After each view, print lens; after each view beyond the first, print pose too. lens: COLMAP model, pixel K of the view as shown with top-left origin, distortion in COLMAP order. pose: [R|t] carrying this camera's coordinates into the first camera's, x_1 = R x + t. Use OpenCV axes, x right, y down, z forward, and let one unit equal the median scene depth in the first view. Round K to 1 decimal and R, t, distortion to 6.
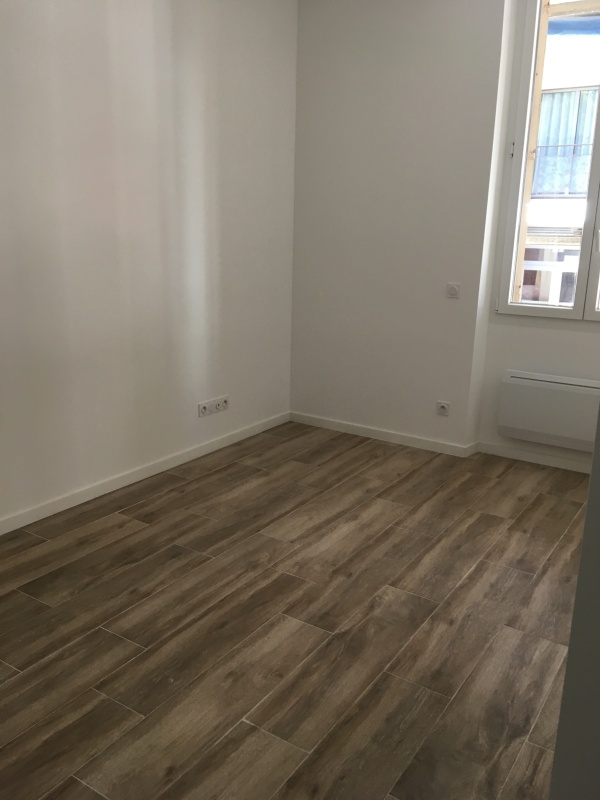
lens RADIAL K [[686.1, 0, 296.0], [0, 686.1, 402.3], [0, 0, 1]] dist [0.087432, -0.135132]
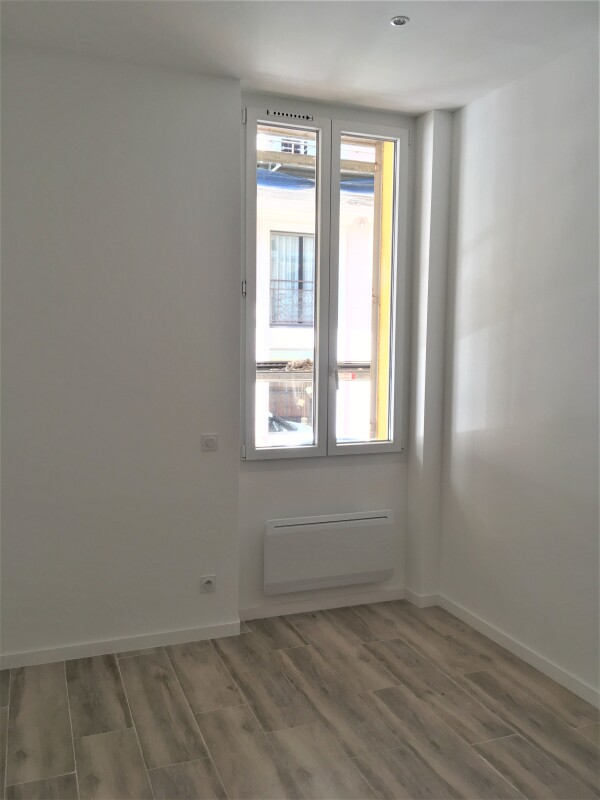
lens RADIAL K [[686.1, 0, 296.0], [0, 686.1, 402.3], [0, 0, 1]] dist [0.087432, -0.135132]
pose [[0.577133, -0.081348, 0.812589, -0.411232], [0.208277, 0.976784, -0.050142, -0.151944], [-0.789644, 0.198182, 0.580677, 0.436408]]
